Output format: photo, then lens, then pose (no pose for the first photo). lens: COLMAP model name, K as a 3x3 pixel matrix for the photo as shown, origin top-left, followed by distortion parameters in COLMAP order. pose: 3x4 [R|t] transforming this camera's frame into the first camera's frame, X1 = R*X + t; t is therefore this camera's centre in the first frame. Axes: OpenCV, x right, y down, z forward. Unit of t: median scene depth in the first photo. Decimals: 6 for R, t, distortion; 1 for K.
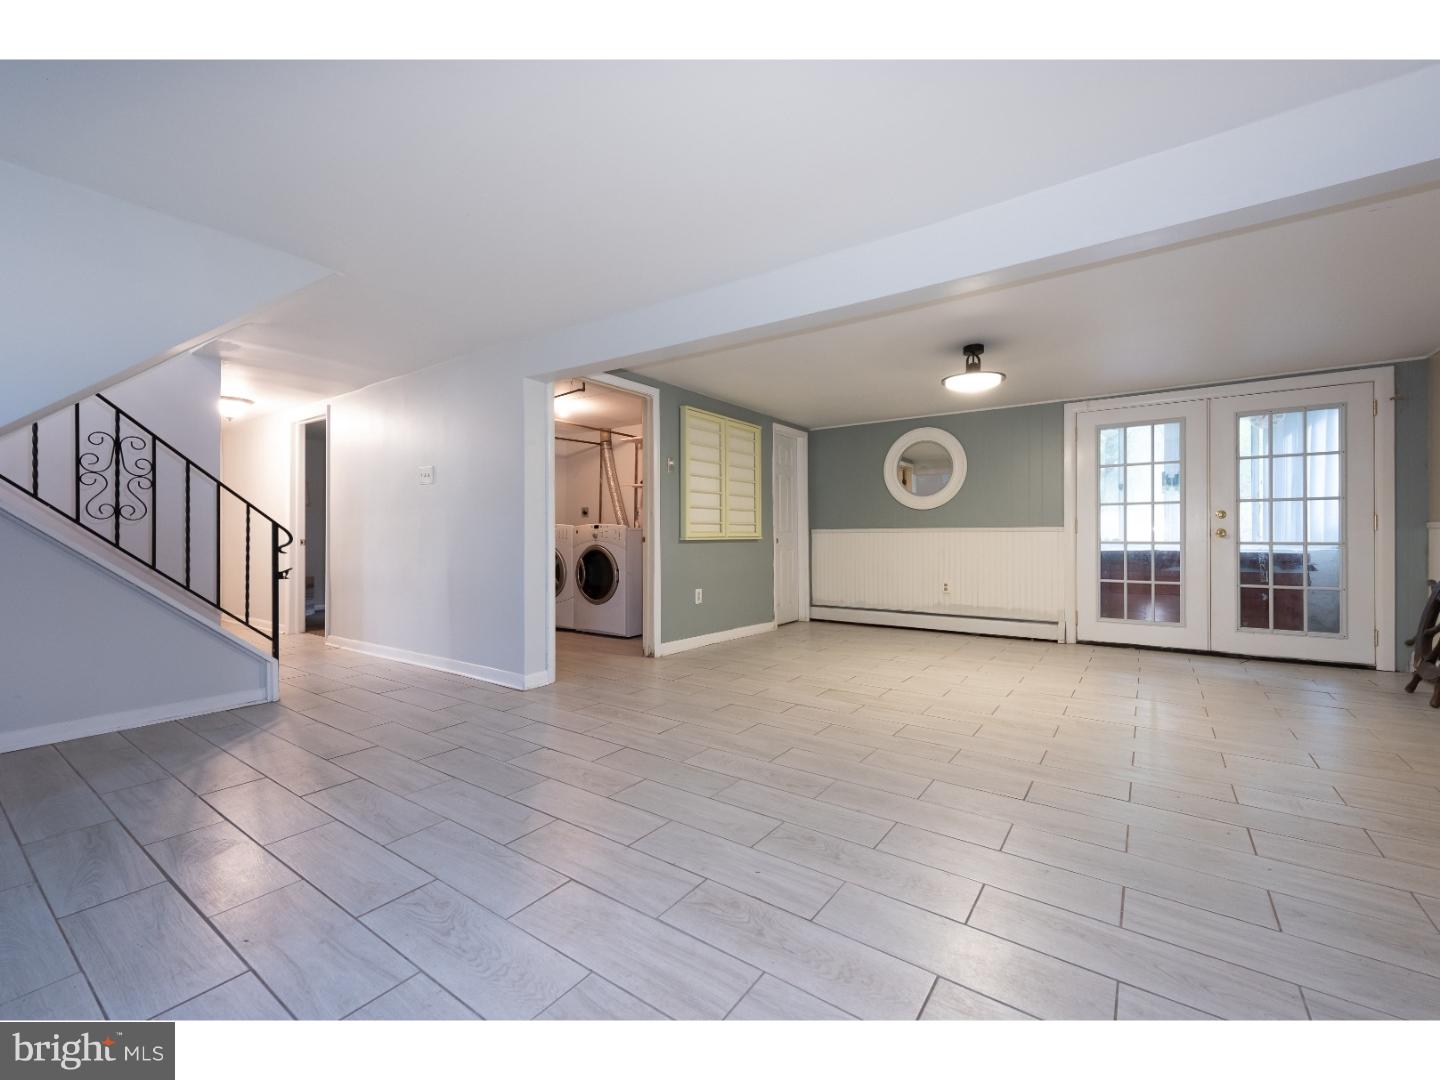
lens RADIAL K [[590.6, 0, 720.0], [0, 590.6, 540.0], [0, 0, 1]] dist [0.000608, 0.000159]
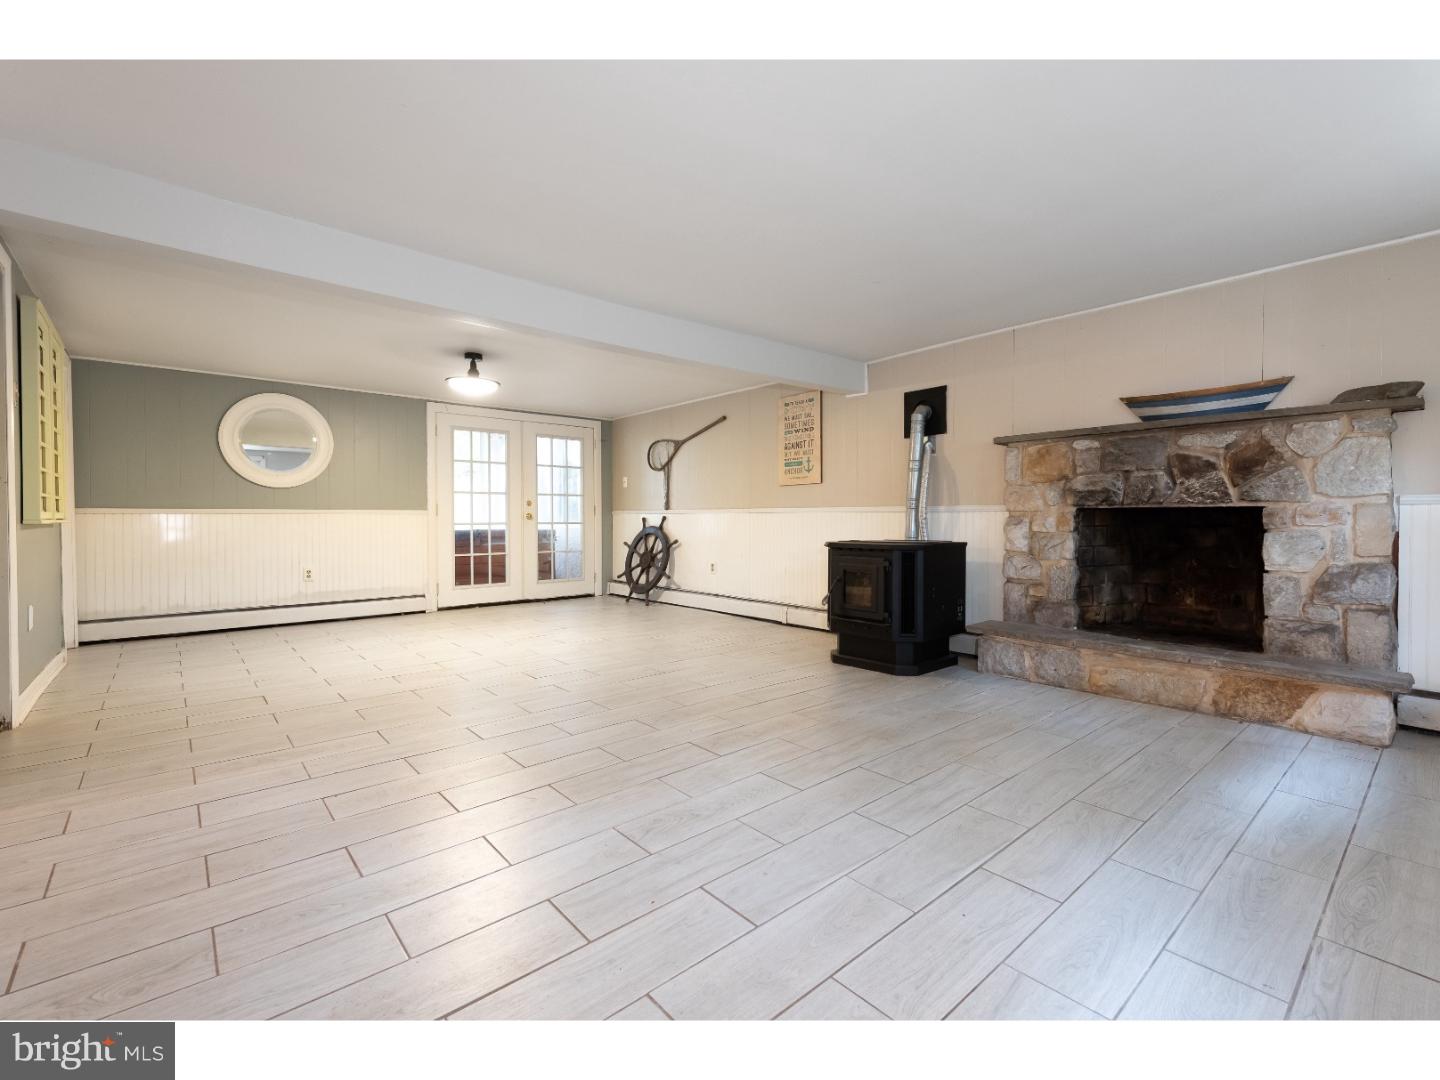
lens RADIAL K [[643.3, 0, 720.0], [0, 643.3, 540.0], [0, 0, 1]] dist [-0.000889, -0.000296]
pose [[0.235749, -0.031419, 0.971306, -0.537960], [0.005681, 0.999505, 0.030953, -0.000142], [-0.971797, -0.001779, 0.235811, 0.177837]]
